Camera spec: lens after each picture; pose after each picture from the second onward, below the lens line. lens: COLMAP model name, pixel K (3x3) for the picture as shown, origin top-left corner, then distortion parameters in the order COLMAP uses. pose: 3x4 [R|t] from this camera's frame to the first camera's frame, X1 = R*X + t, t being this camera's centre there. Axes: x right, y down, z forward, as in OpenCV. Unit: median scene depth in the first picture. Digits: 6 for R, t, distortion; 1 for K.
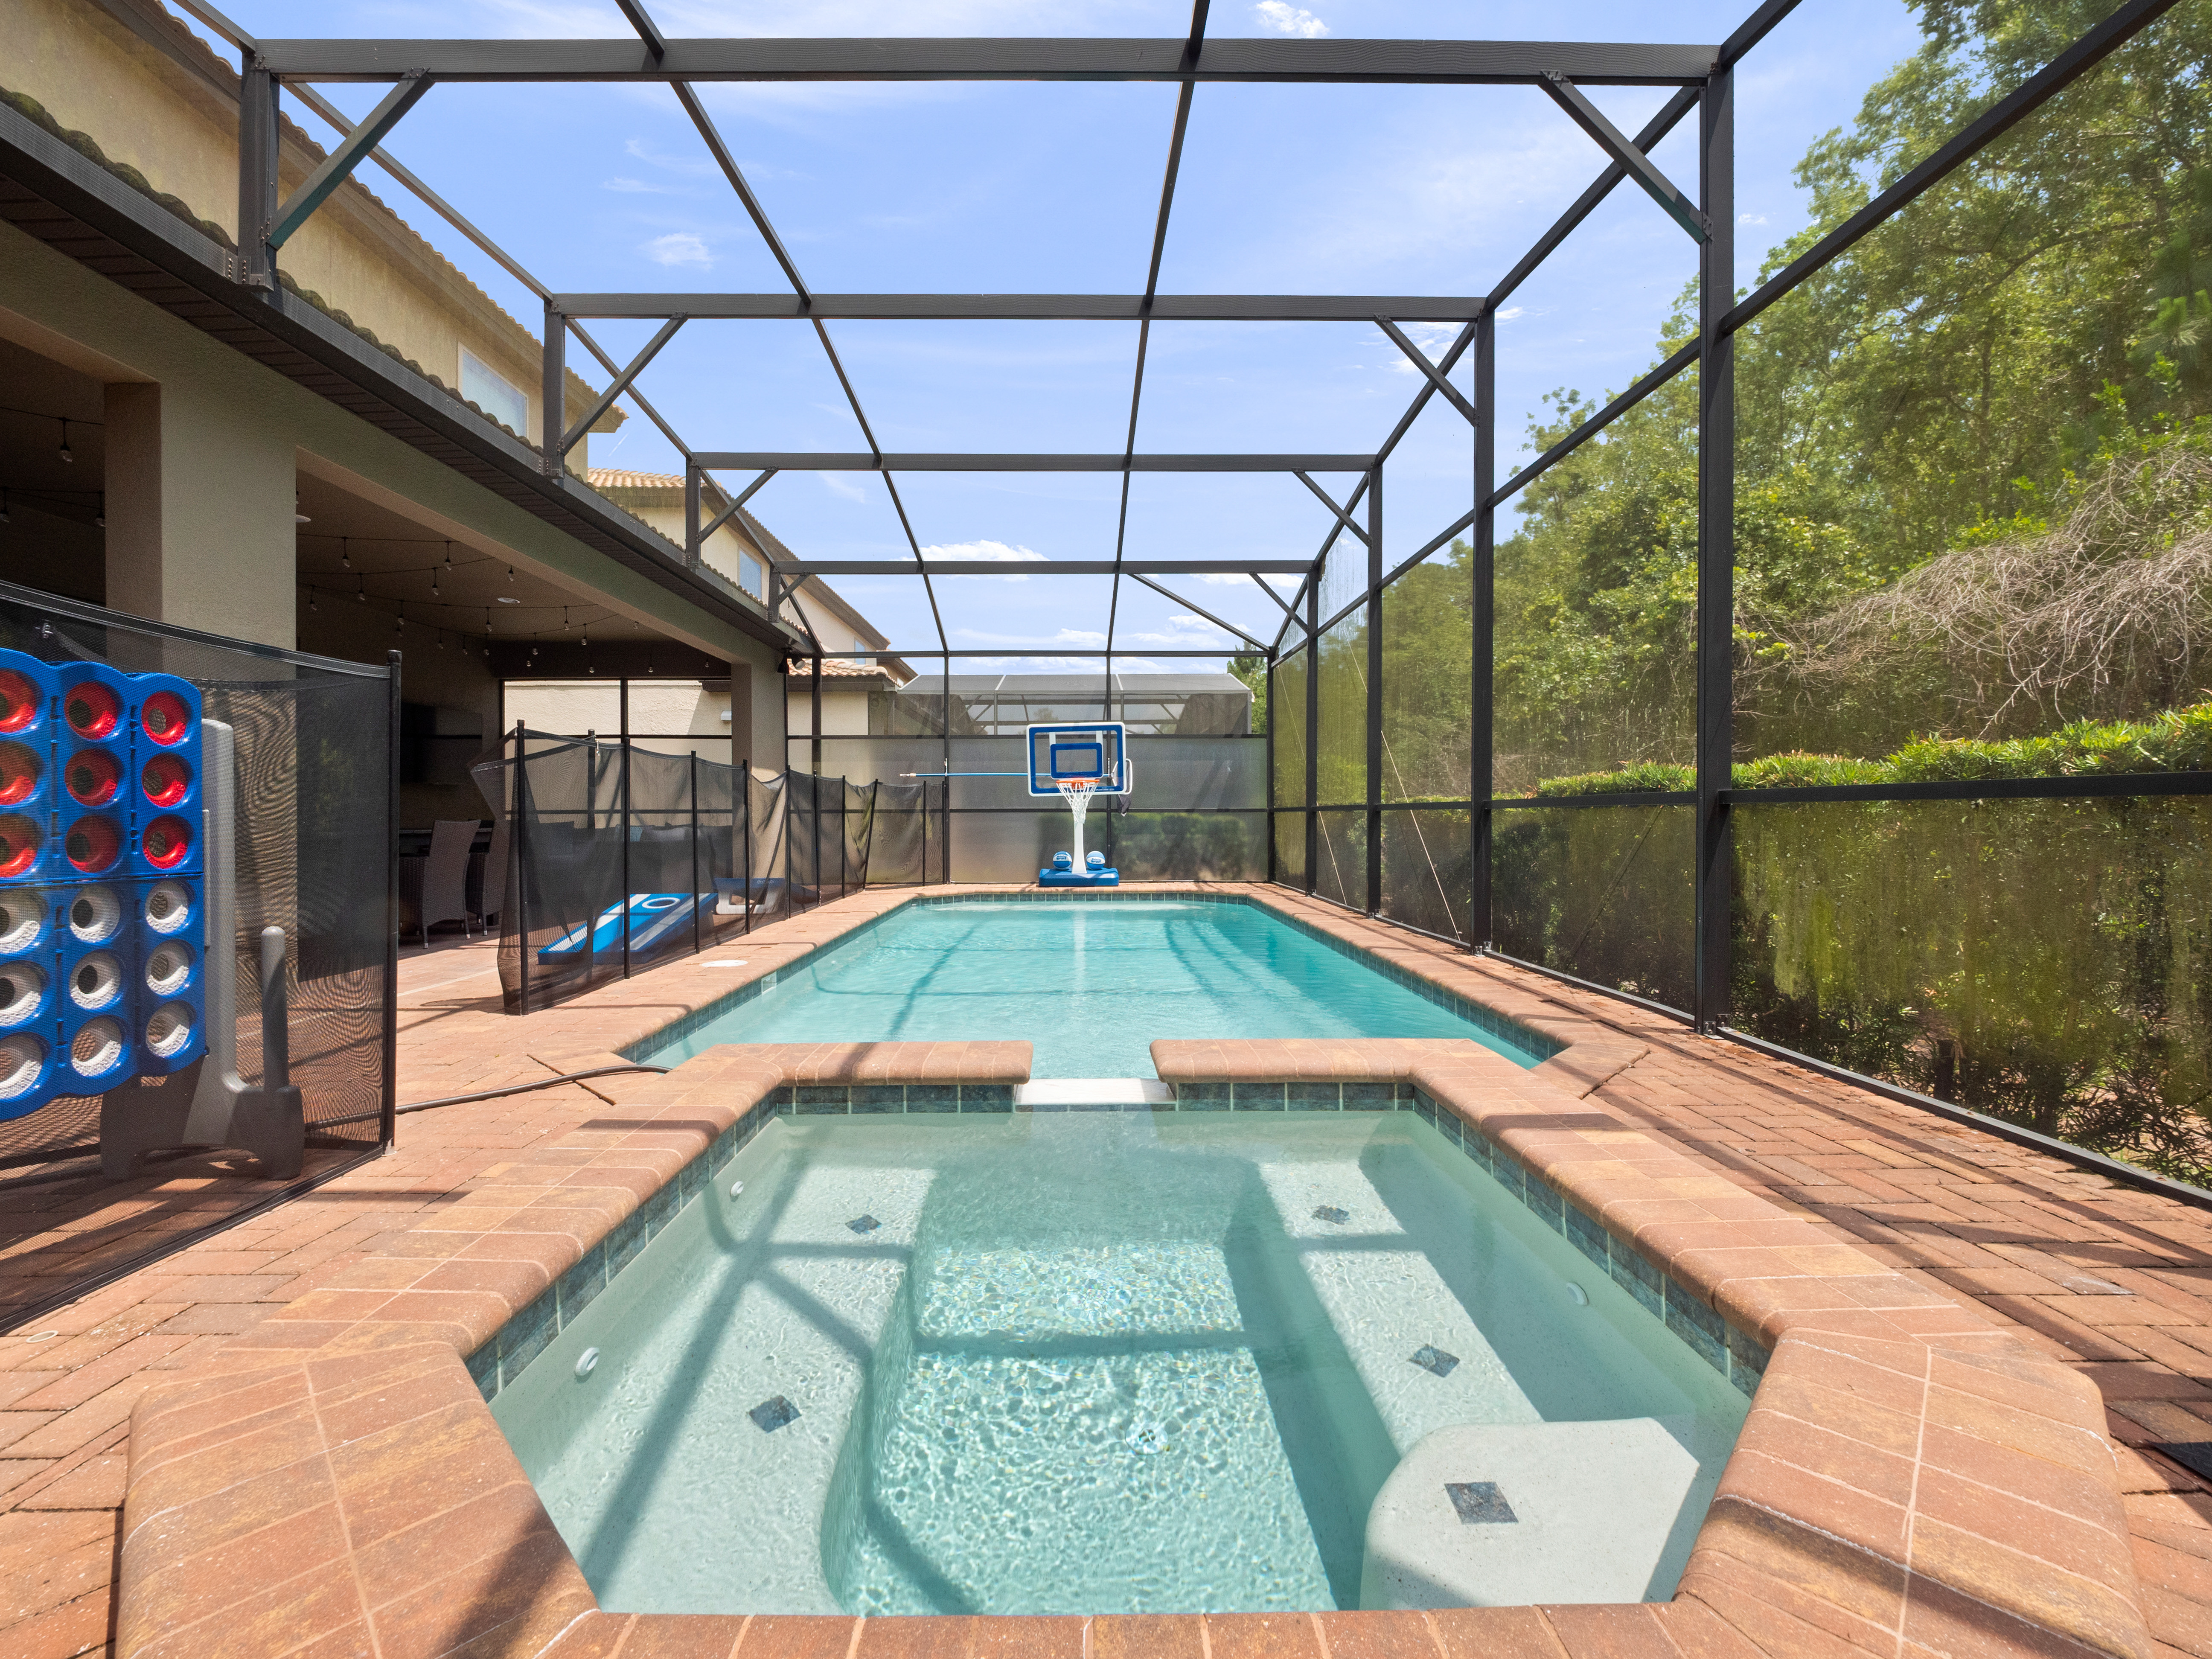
lens RADIAL K [[949.9, 0, 1097.0], [0, 949.9, 823.4], [0, 0, 1]] dist [0.001136, -0.002080]
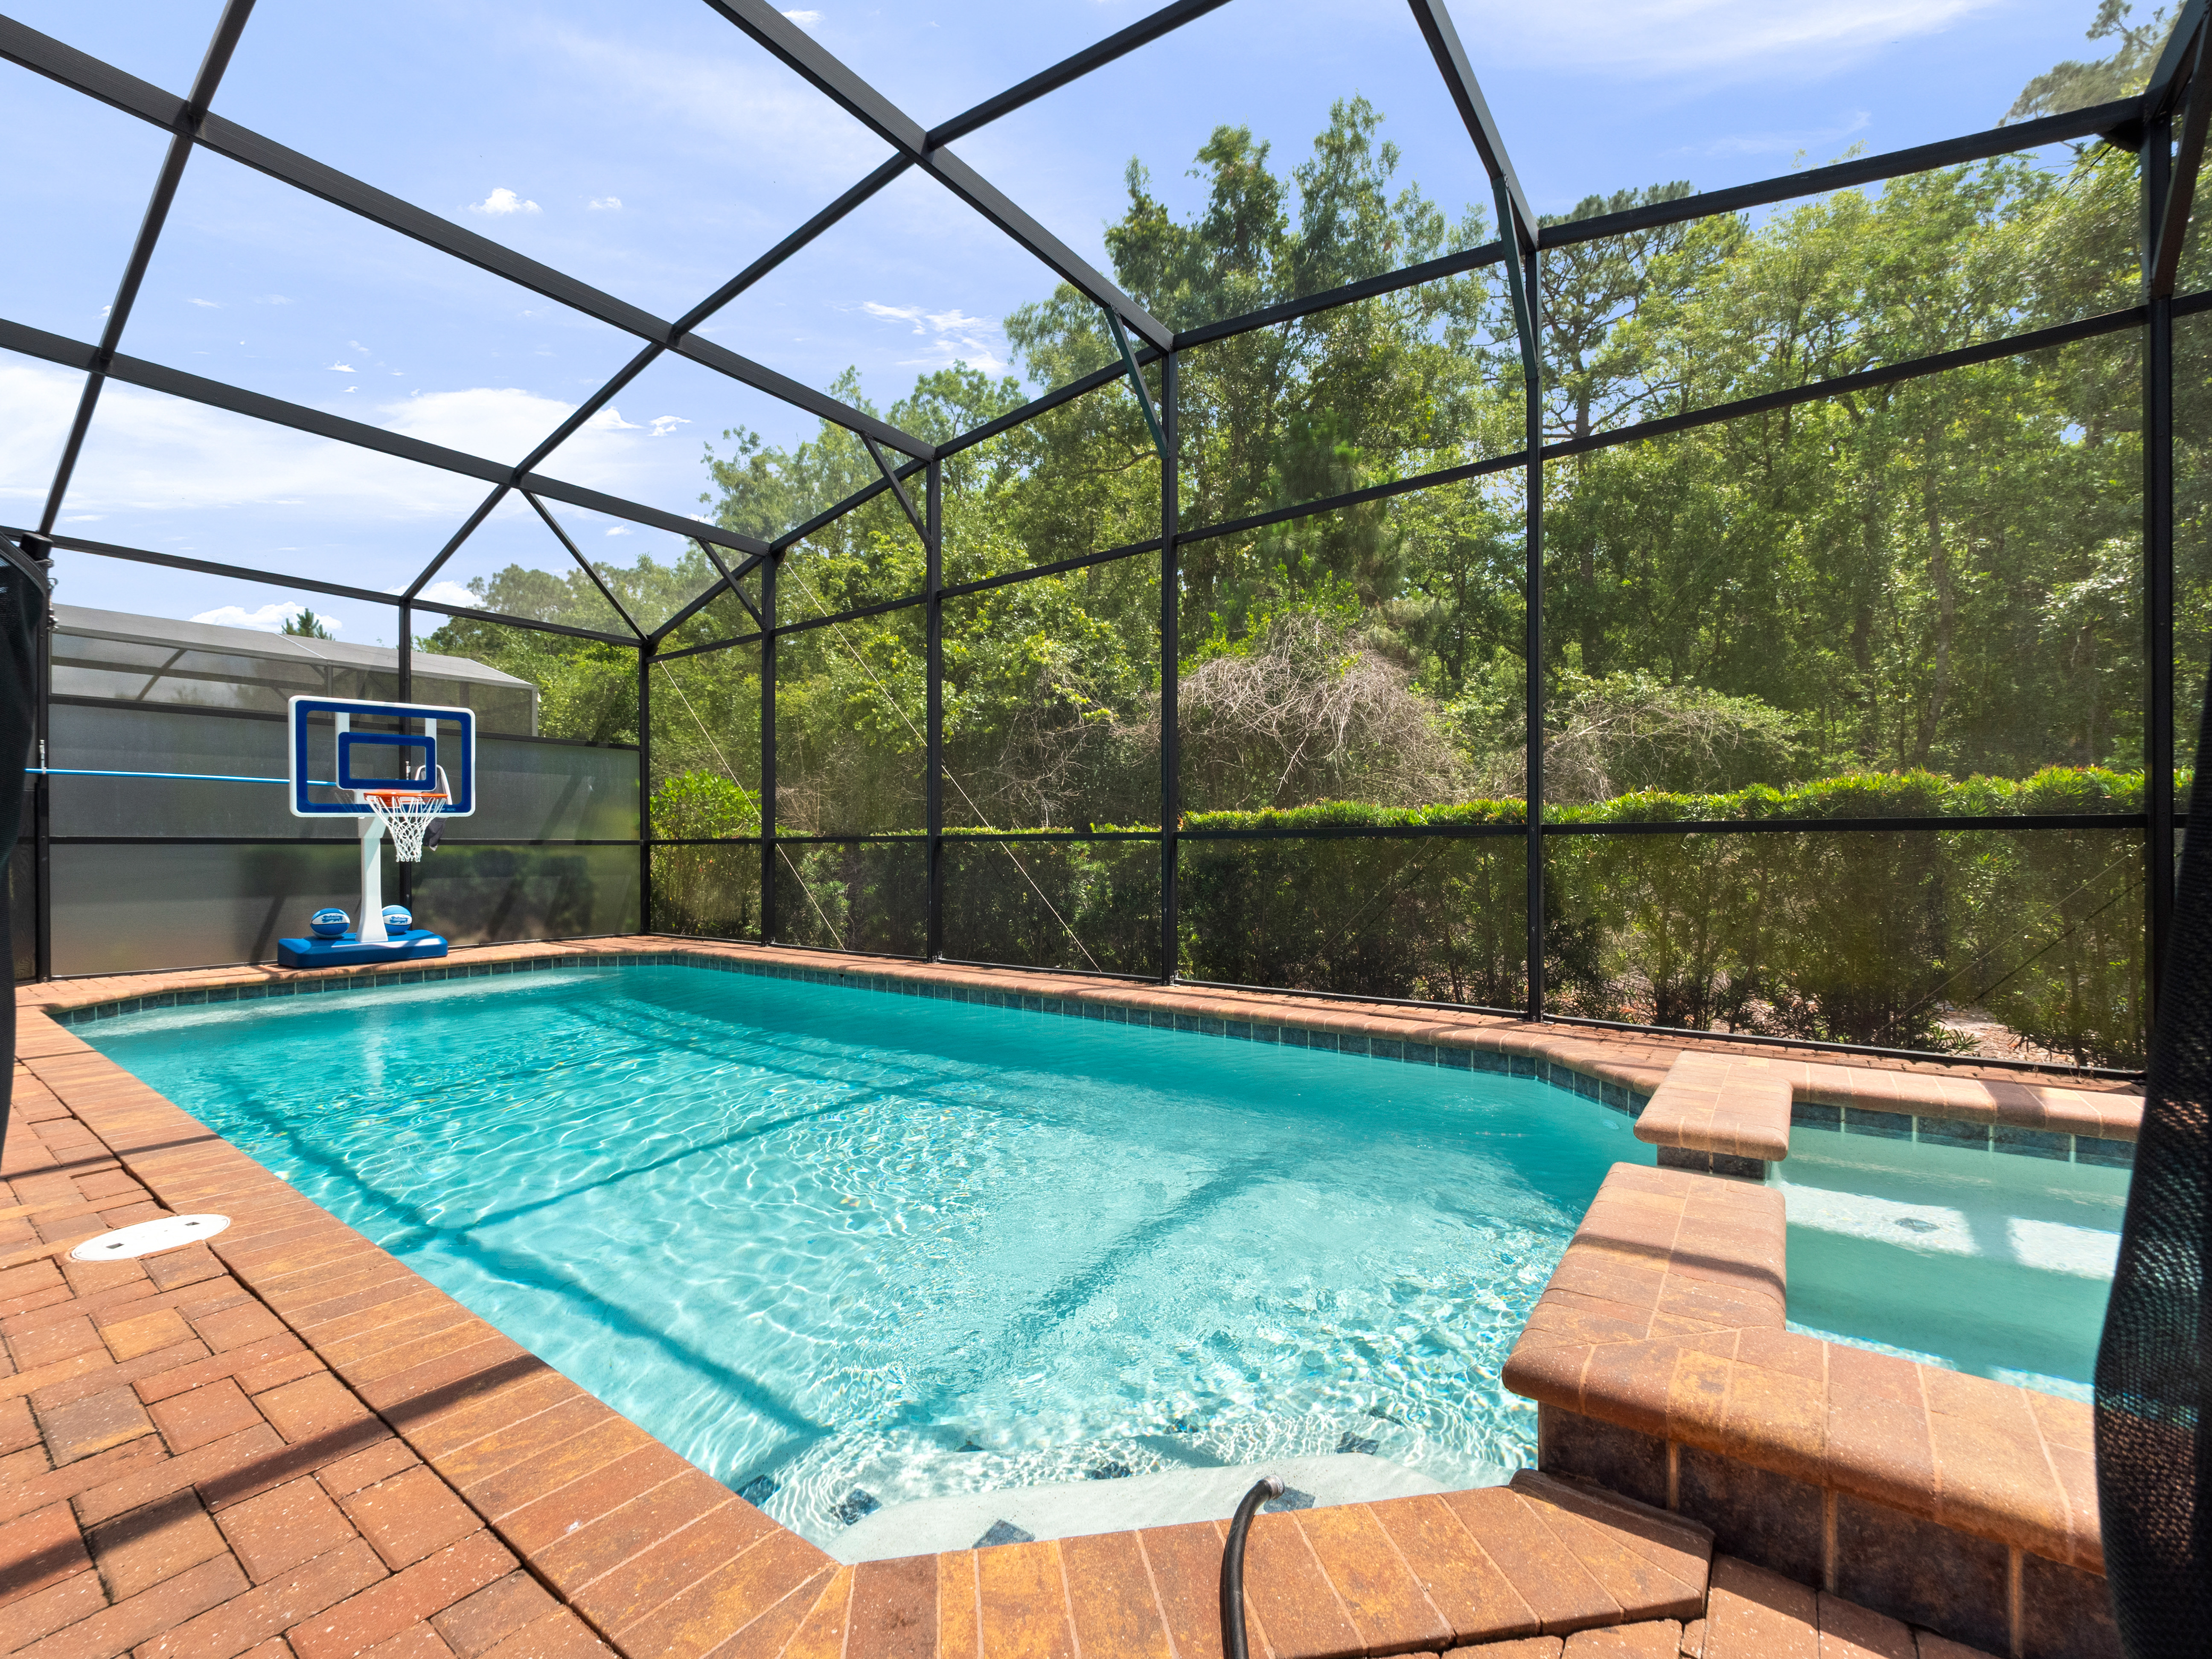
lens RADIAL K [[949.9, 0, 1105.0], [0, 949.9, 842.5], [0, 0, 1]] dist [0.001136, -0.002080]
pose [[0.604667, 0.007568, 0.796442, -0.225367], [0.005145, 0.999897, -0.013407, -0.002071], [-0.796461, 0.012205, 0.604566, 0.235215]]
